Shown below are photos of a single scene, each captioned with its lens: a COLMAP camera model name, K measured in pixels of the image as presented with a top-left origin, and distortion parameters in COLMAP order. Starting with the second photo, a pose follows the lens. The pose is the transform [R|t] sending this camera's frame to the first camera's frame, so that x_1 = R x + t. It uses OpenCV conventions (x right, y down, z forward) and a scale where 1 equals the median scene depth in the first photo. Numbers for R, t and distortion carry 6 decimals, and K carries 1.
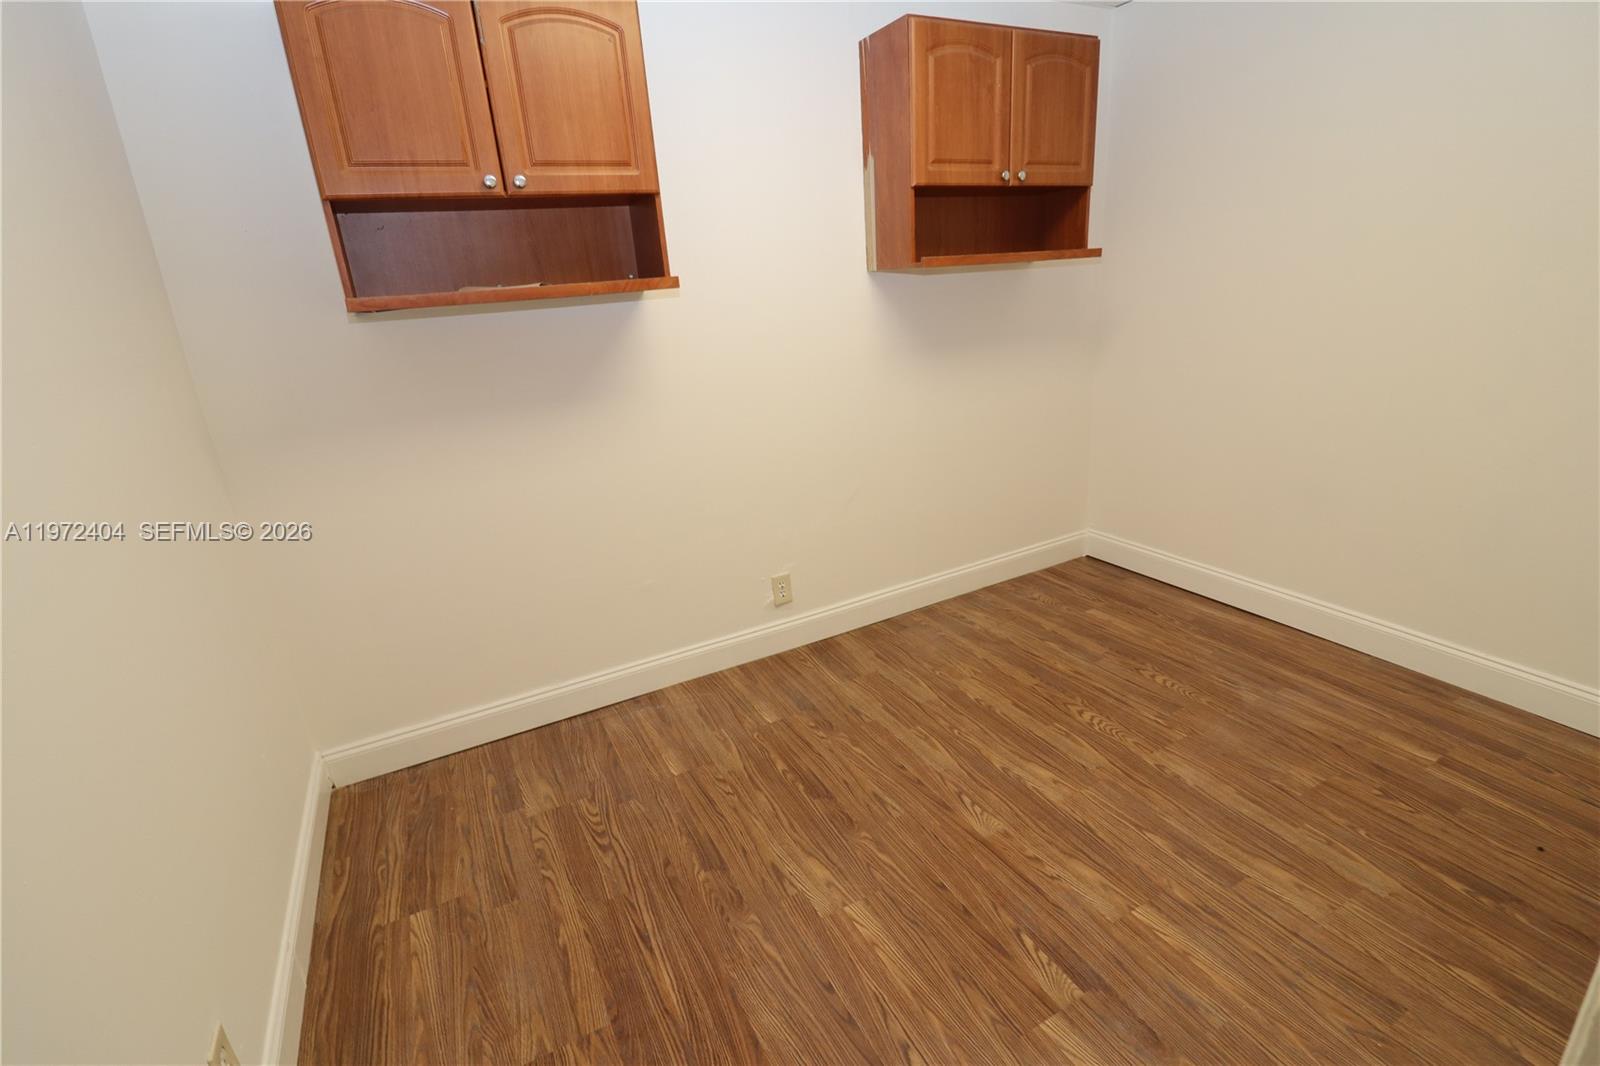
lens RADIAL K [[743.7, 0, 806.8], [0, 743.7, 529.2], [0, 0, 1]] dist [0.000340, -0.013268]
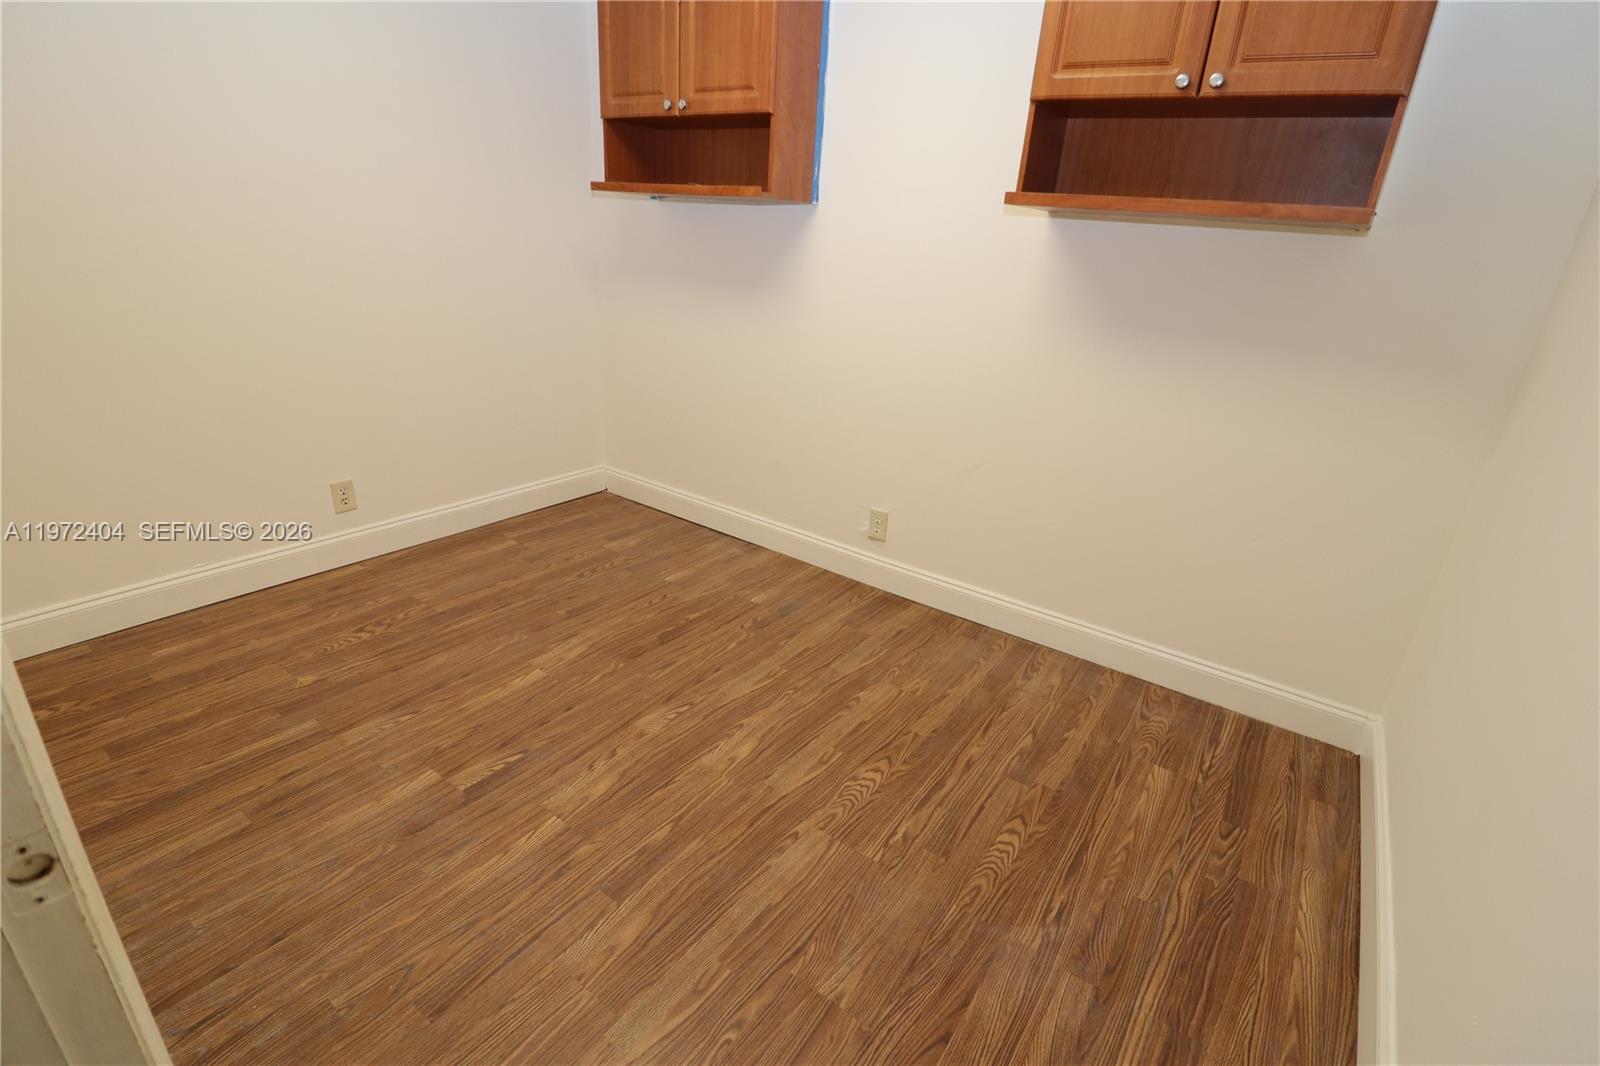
lens RADIAL K [[743.7, 0, 806.8], [0, 743.7, 529.2], [0, 0, 1]] dist [0.000340, -0.013268]
pose [[0.439981, 0.422858, -0.792217, 0.883746], [-0.374955, 0.888119, 0.265805, -0.176928], [0.815981, 0.180096, 0.549309, 0.456383]]
